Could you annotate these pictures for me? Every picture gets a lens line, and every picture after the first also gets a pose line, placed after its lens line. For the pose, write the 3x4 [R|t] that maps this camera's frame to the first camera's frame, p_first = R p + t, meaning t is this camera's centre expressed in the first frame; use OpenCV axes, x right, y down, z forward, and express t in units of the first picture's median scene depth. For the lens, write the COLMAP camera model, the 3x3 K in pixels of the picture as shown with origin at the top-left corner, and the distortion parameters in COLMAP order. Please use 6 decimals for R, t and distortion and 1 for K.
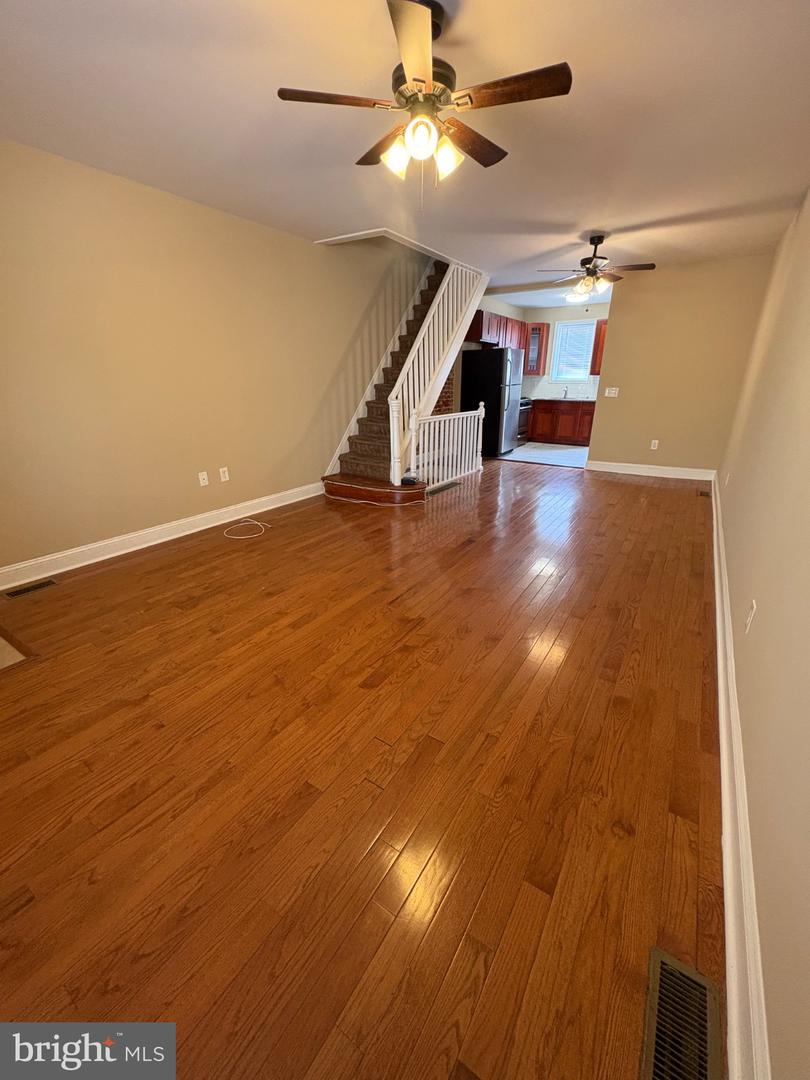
lens RADIAL K [[430.7, 0, 404.6], [0, 430.7, 540.4], [0, 0, 1]] dist [0.001415, 0.000276]
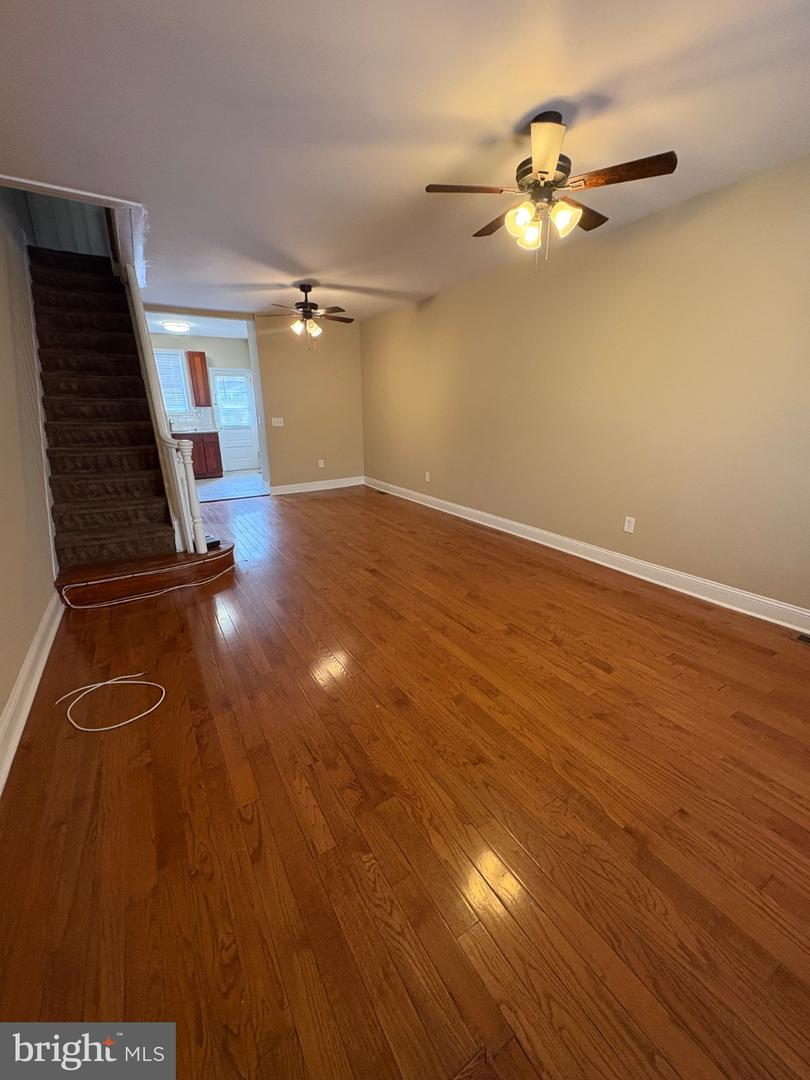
lens RADIAL K [[430.7, 0, 405.7], [0, 430.7, 541.6], [0, 0, 1]] dist [0.001415, 0.000276]
pose [[0.426382, -0.274442, 0.861905, -0.972687], [0.328040, 0.934909, 0.135407, -0.253696], [-0.842964, 0.225004, 0.488657, 0.649739]]
